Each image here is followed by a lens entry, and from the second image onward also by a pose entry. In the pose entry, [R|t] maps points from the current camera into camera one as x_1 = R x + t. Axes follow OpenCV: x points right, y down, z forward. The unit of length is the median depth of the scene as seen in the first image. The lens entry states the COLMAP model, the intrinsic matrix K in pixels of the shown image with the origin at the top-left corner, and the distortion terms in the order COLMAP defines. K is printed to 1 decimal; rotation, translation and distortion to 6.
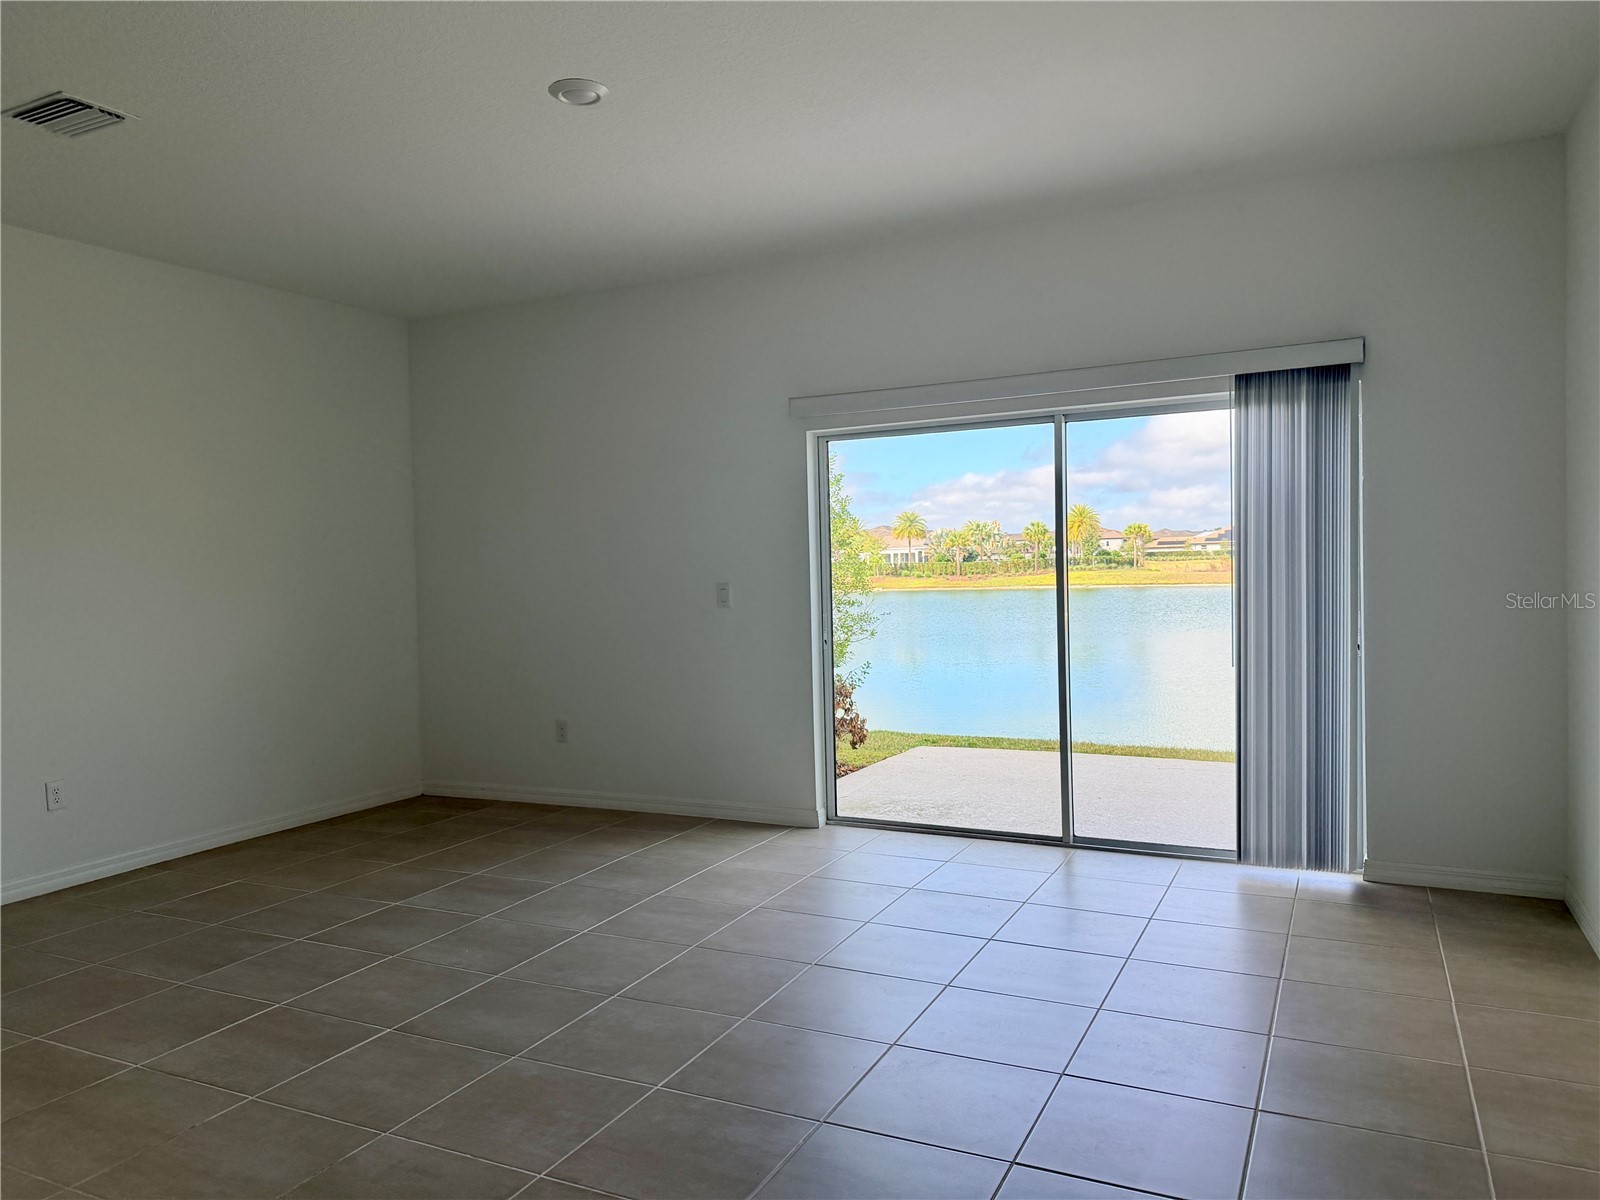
lens RADIAL K [[1120.3, 0, 802.7], [0, 1120.3, 600.2], [0, 0, 1]] dist [0.070749, -0.093427]
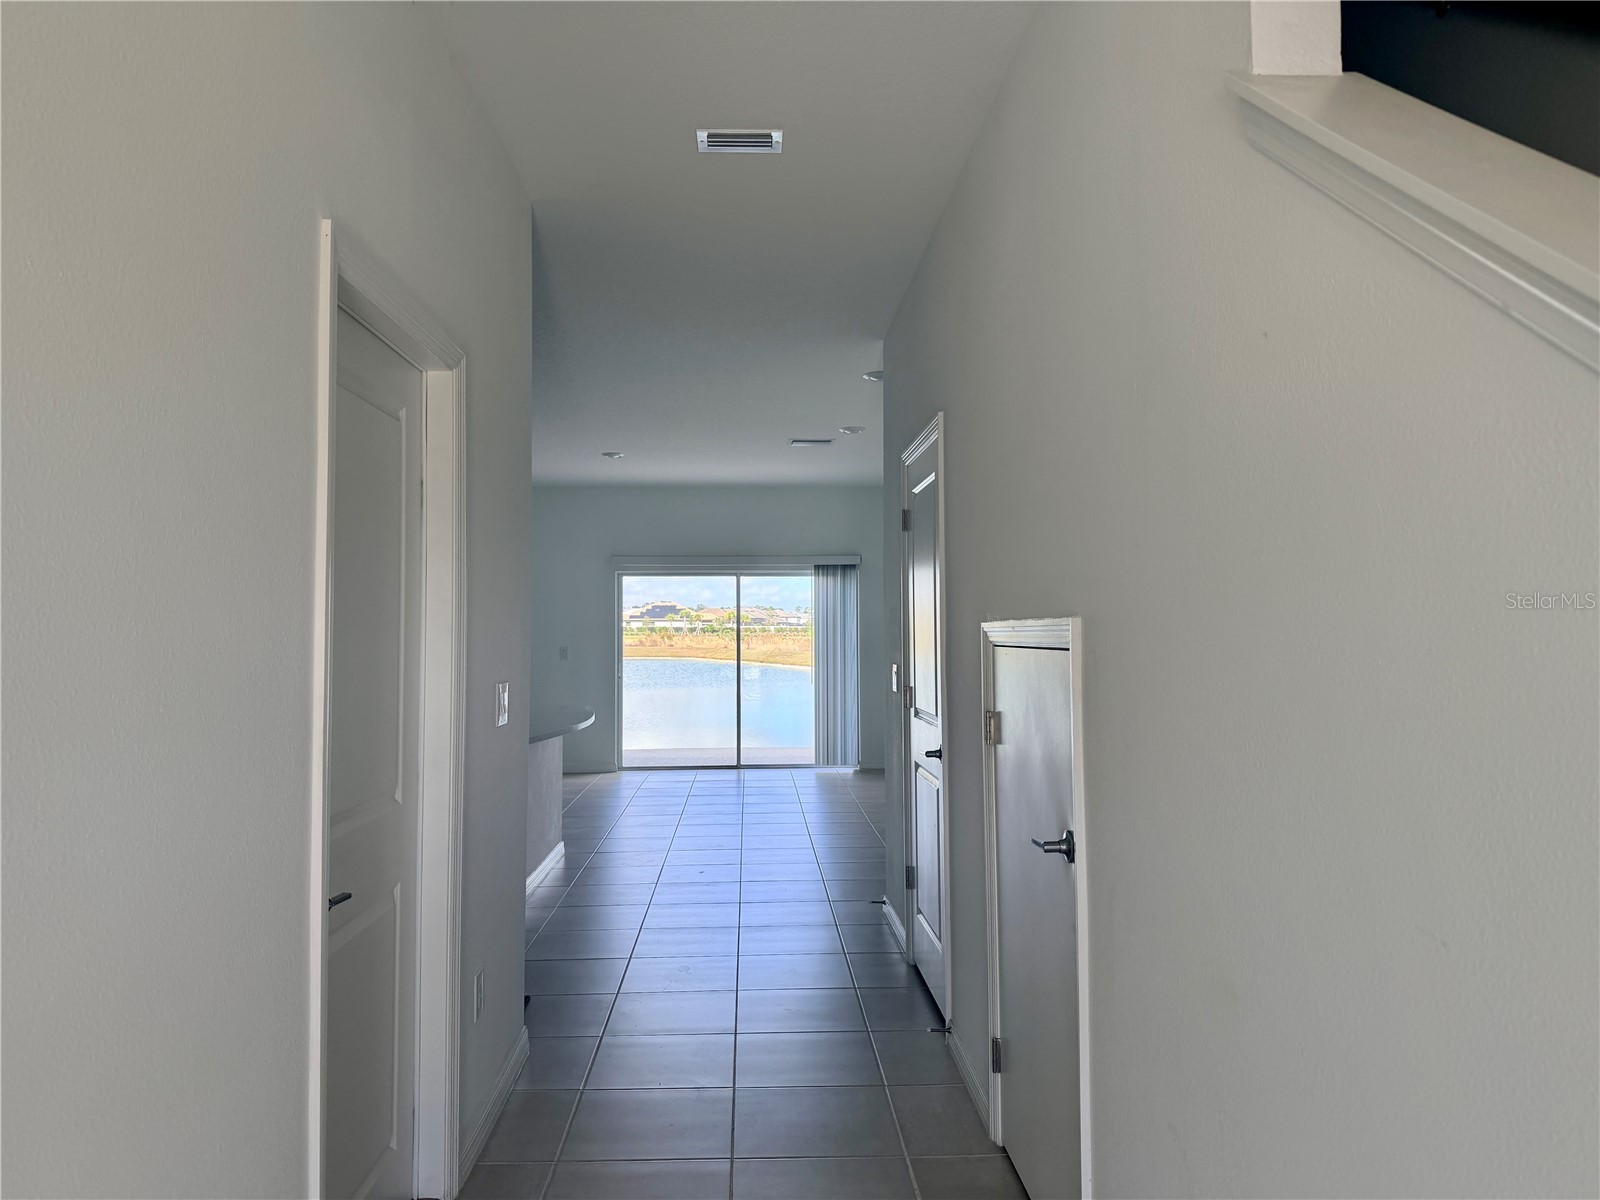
lens RADIAL K [[1120.3, 0, 794.6], [0, 1120.3, 598.5], [0, 0, 1]] dist [0.070749, -0.093427]
pose [[0.878199, 0.033495, 0.477122, -0.708766], [-0.001650, 0.997751, -0.067008, 0.033772], [-0.478293, 0.058059, 0.876279, -0.963870]]
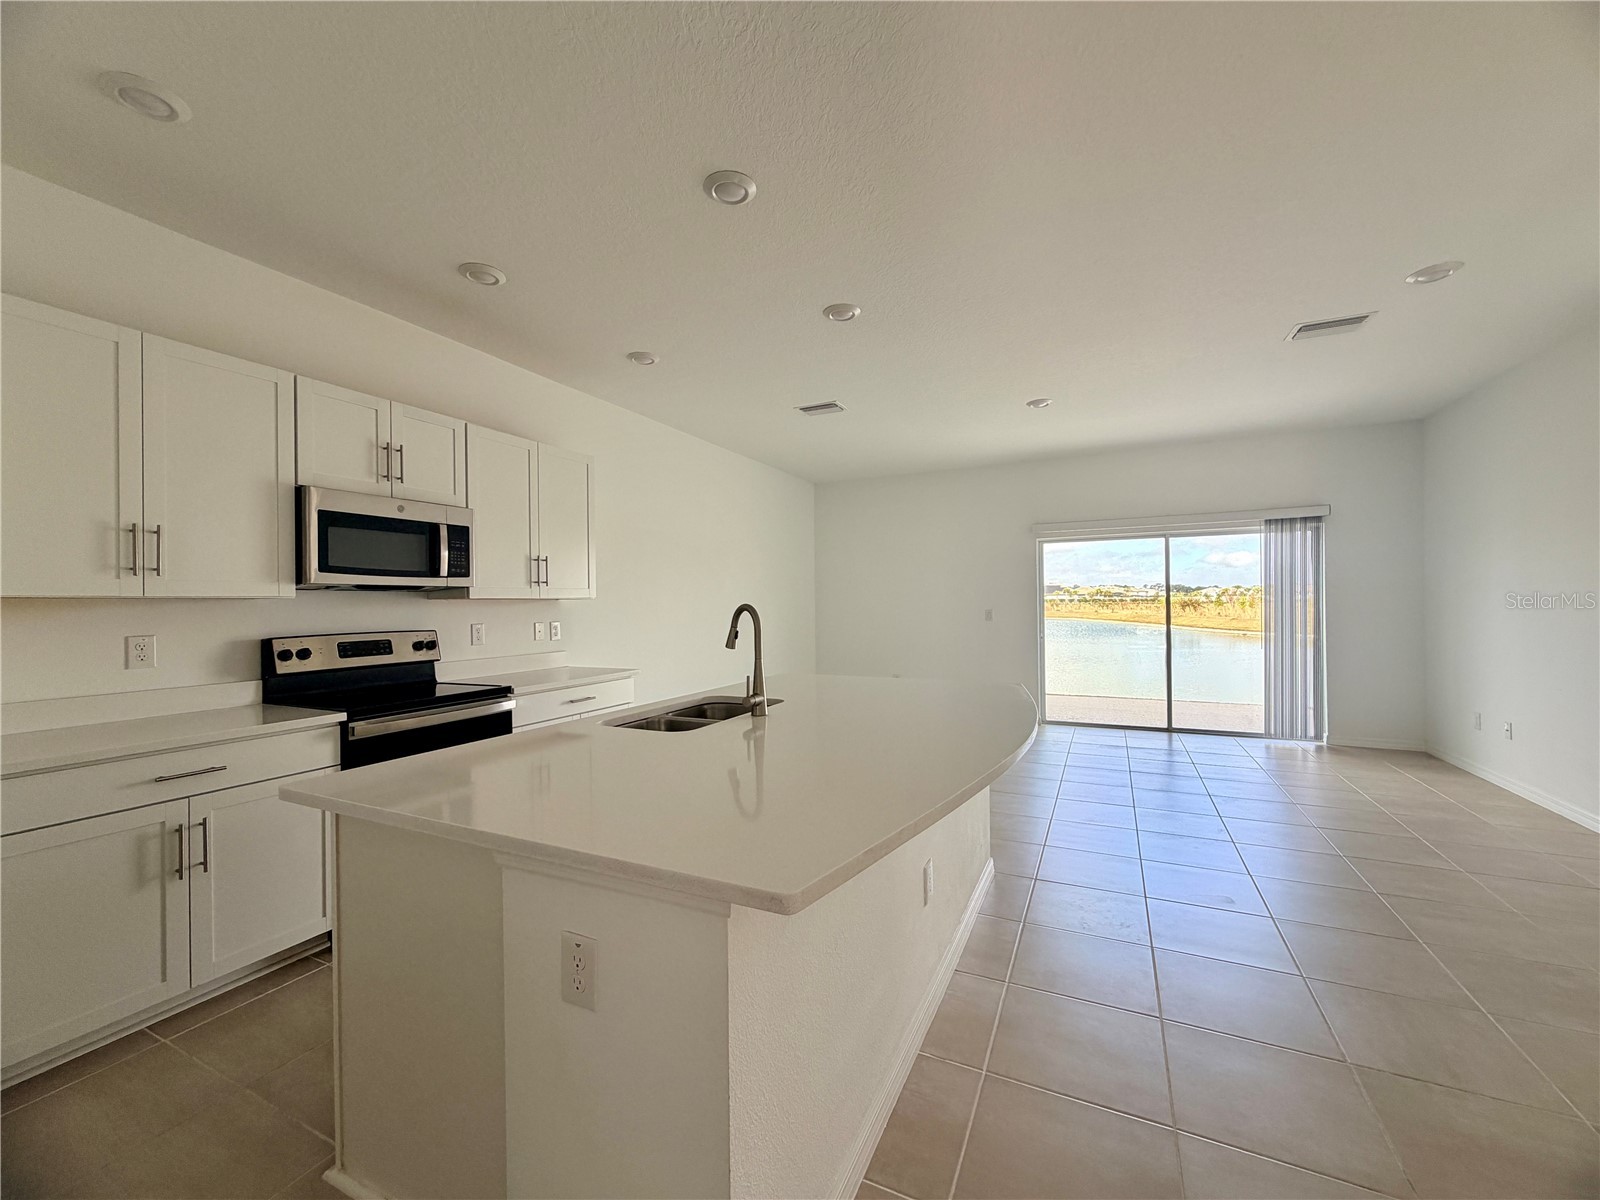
lens RADIAL K [[638.3, 0, 797.1], [0, 638.3, 600.9], [0, 0, 1]] dist [-0.000175, 0.000176]
pose [[0.999926, 0.011573, 0.003696, -0.484301], [-0.011428, 0.999246, -0.037115, 0.019769], [-0.004122, 0.037071, 0.999304, -0.231515]]
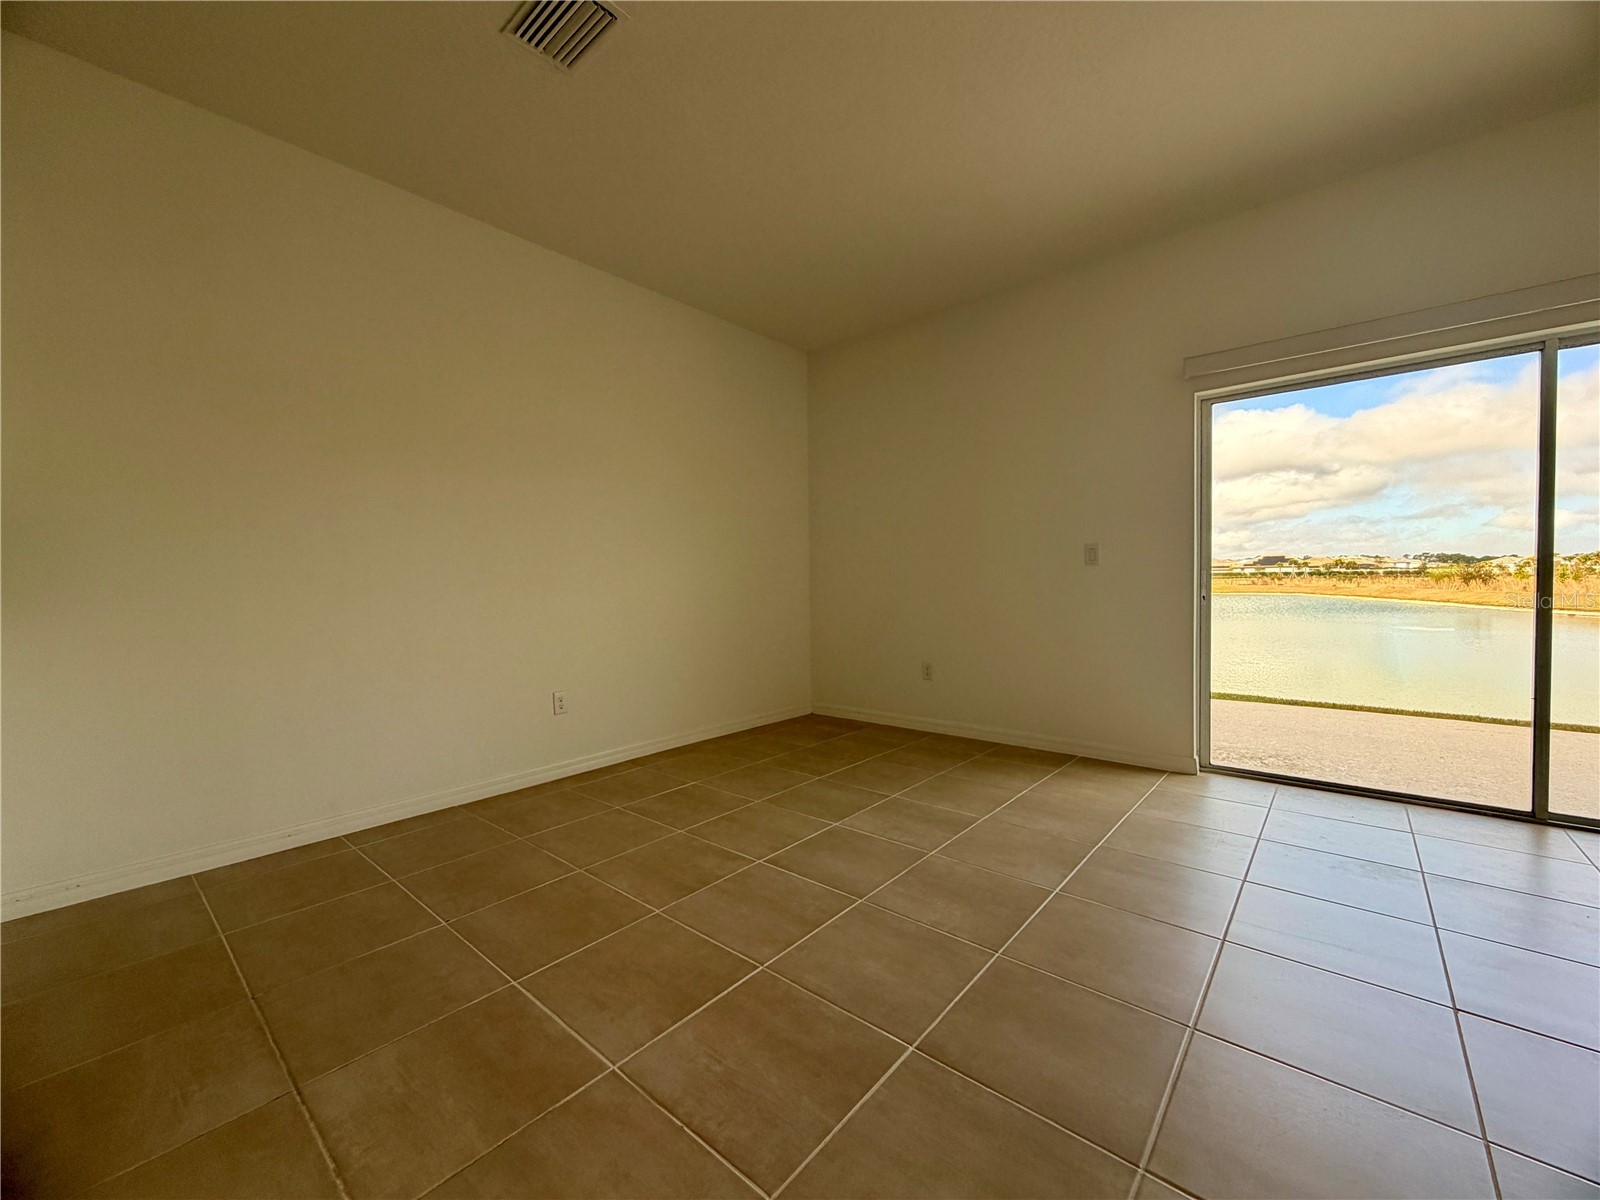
lens RADIAL K [[638.3, 0, 800.5], [0, 638.3, 595.9], [0, 0, 1]] dist [-0.000175, 0.000176]
pose [[0.967730, 0.016176, -0.251468, -0.209167], [-0.017563, 0.999840, -0.003271, 0.048095], [0.251375, 0.007582, 0.967860, 0.352733]]
